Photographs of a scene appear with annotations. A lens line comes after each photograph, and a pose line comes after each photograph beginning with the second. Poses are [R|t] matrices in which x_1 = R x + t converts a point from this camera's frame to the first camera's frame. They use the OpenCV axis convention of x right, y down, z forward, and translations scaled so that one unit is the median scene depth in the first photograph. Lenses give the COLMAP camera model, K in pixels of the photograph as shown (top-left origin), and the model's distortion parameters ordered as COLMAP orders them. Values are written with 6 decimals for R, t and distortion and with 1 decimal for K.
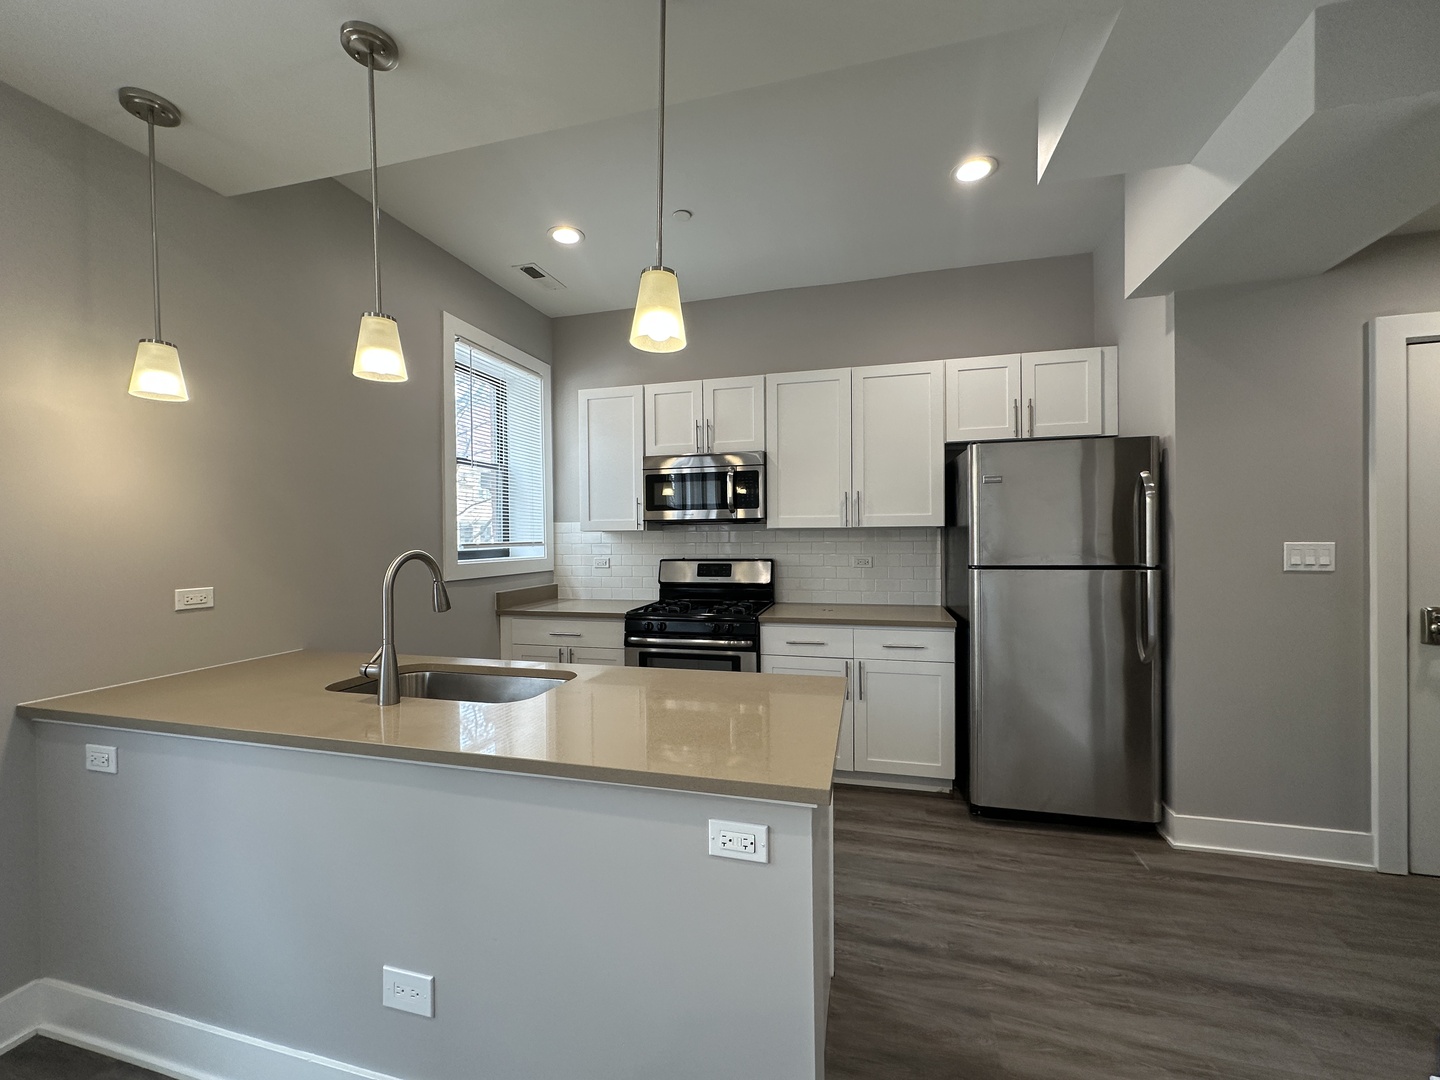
lens RADIAL K [[574.4, 0, 715.4], [0, 574.4, 542.5], [0, 0, 1]] dist [0.003208, 0.000097]
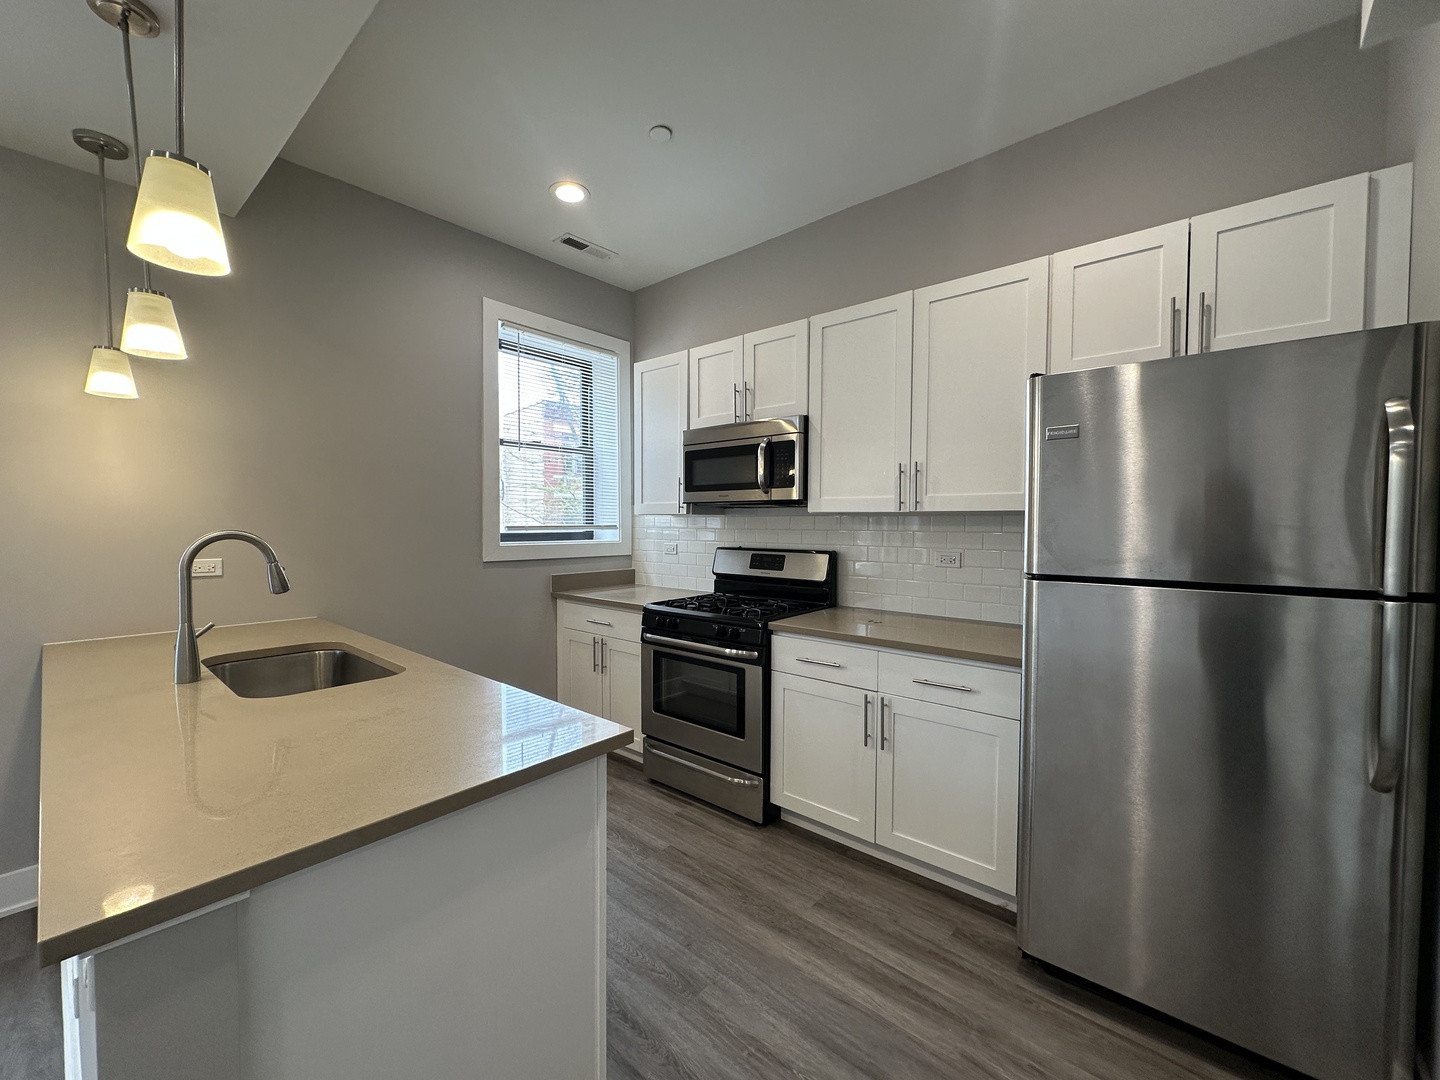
lens RADIAL K [[574.4, 0, 718.0], [0, 574.4, 541.1], [0, 0, 1]] dist [0.003208, 0.000097]
pose [[0.903489, 0.027877, -0.427705, 0.349920], [-0.017903, 0.999466, 0.027325, -0.005099], [0.428238, -0.017031, 0.903505, 0.248128]]
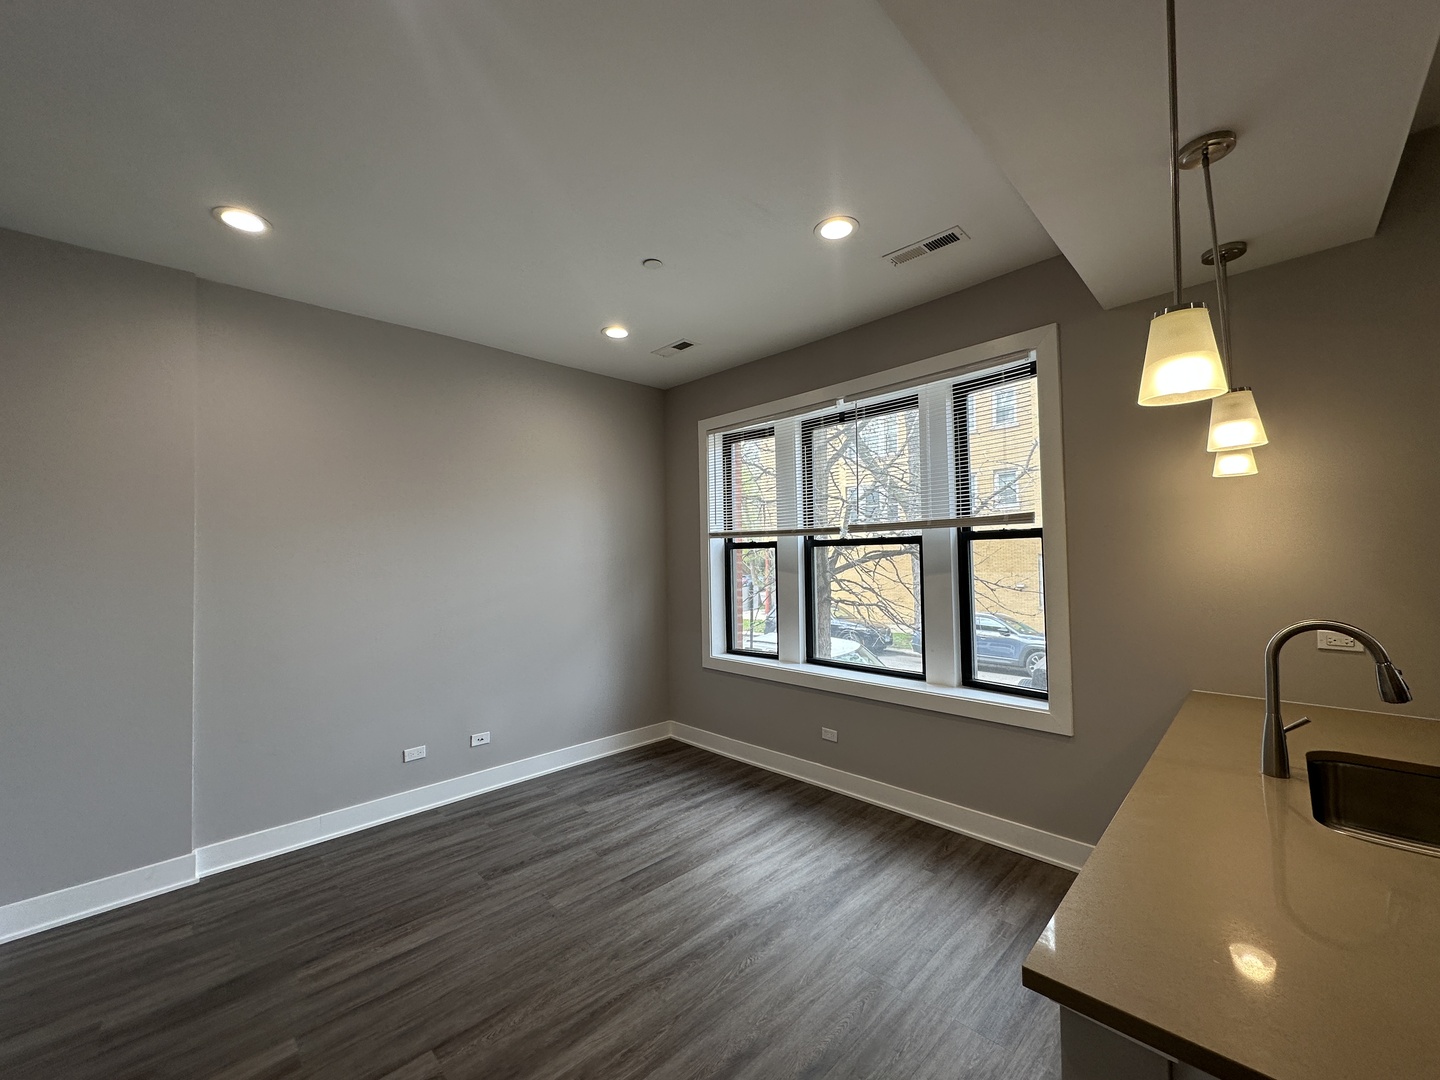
lens RADIAL K [[574.4, 0, 725.2], [0, 574.4, 539.2], [0, 0, 1]] dist [0.003208, 0.000097]
pose [[-0.483581, -0.001900, -0.875297, 0.367360], [0.015966, 0.999812, -0.010991, -0.060363], [0.875154, -0.019290, -0.483460, 0.335142]]
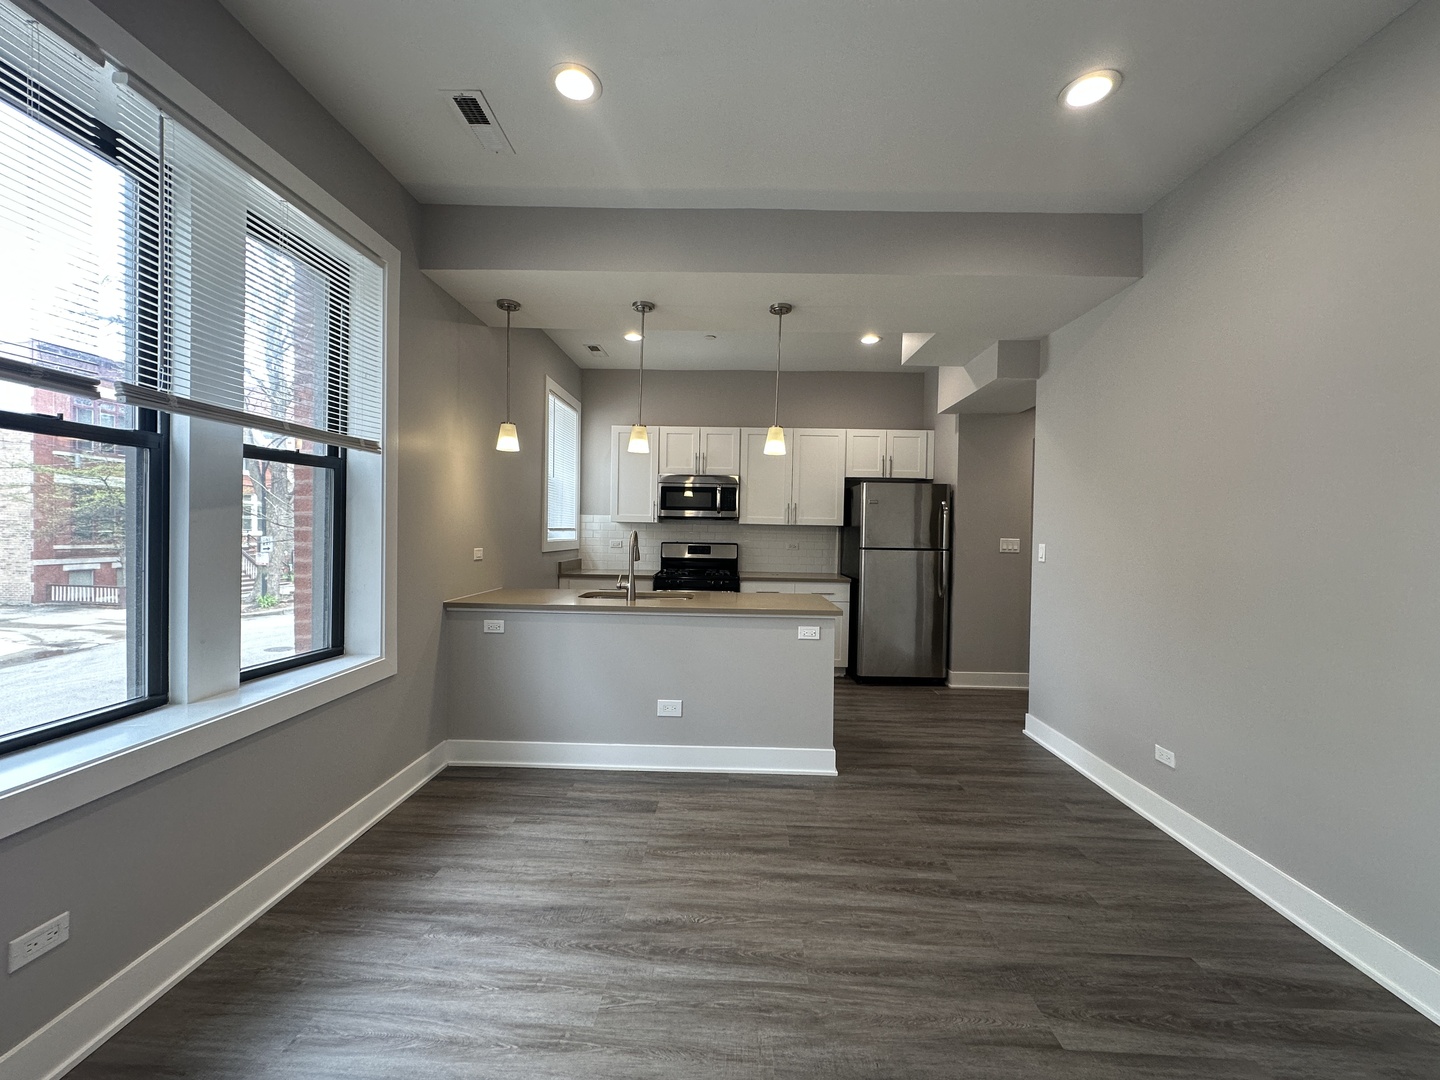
lens RADIAL K [[574.4, 0, 713.6], [0, 574.4, 540.5], [0, 0, 1]] dist [0.003208, 0.000097]
pose [[0.971230, 0.023727, 0.236958, -0.390967], [-0.025684, 0.999657, 0.005177, 0.017151], [-0.236753, -0.011114, 0.971506, -0.586896]]
